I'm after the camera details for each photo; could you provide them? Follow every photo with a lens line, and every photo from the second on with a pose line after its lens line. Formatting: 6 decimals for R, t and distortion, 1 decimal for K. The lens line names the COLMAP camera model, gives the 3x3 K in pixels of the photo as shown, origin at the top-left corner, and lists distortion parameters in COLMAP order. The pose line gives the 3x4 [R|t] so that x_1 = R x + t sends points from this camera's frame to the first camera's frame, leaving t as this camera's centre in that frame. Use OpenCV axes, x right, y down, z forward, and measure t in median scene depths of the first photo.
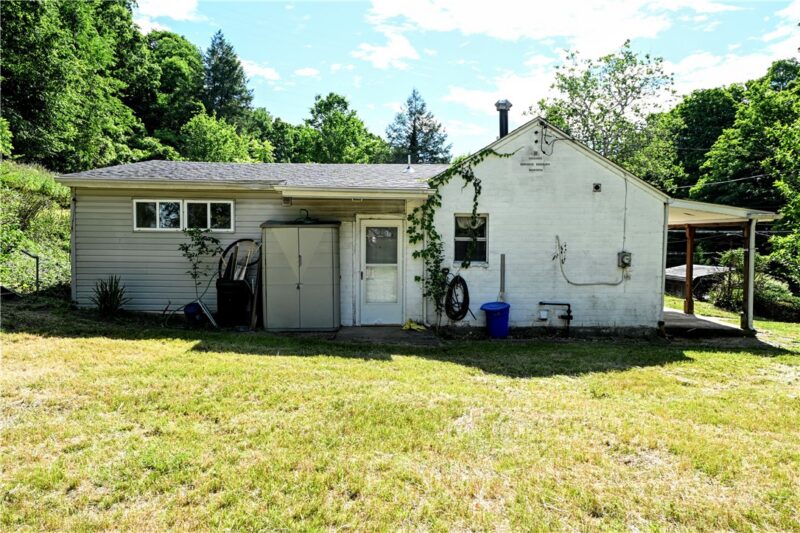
lens RADIAL K [[557.6, 0, 413.1], [0, 557.6, 269.0], [0, 0, 1]] dist [0.000341, 0.003679]
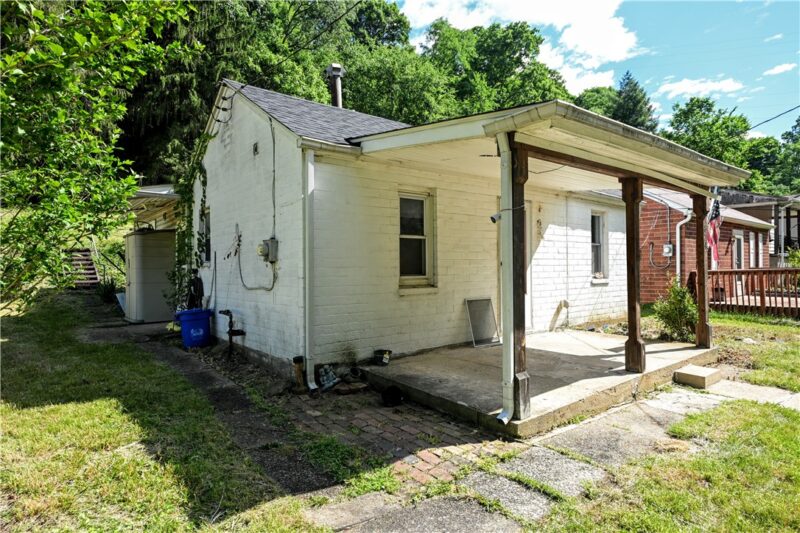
lens RADIAL K [[457.3, 0, 400.0], [0, 457.3, 266.5], [0, 0, 1]] dist [0.038867, -0.061393]
pose [[0.608965, -0.018803, -0.792974, 0.884667], [-0.015146, 0.999261, -0.035326, 0.017032], [0.793053, 0.033523, 0.608230, 0.797325]]
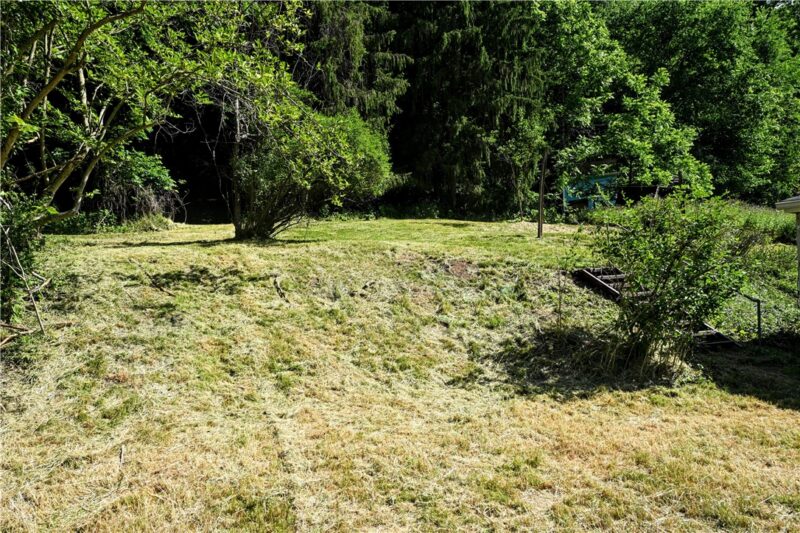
lens RADIAL K [[526.5, 0, 387.6], [0, 526.5, 274.0], [0, 0, 1]] dist [0.000461, -0.000087]
pose [[0.391590, -0.034370, -0.919498, -0.156393], [-0.015301, 0.998921, -0.043855, -0.018148], [0.920013, 0.031242, 0.390642, 0.166786]]
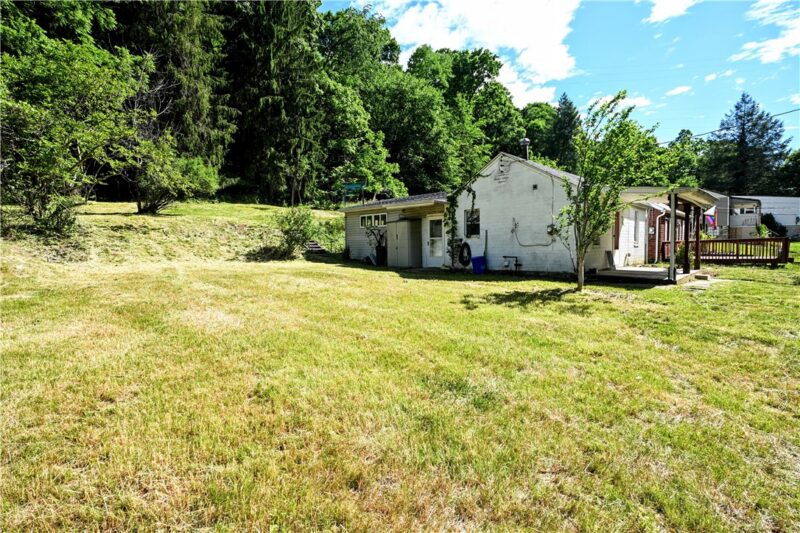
lens RADIAL K [[397.4, 0, 400.0], [0, 397.4, 266.5], [0, 0, 1]] dist [0.000075, 0.000698]
pose [[0.693988, 0.016708, -0.719792, 0.904398], [-0.010909, 0.999860, 0.012692, 0.079732], [0.719904, -0.000956, 0.694073, -0.113245]]
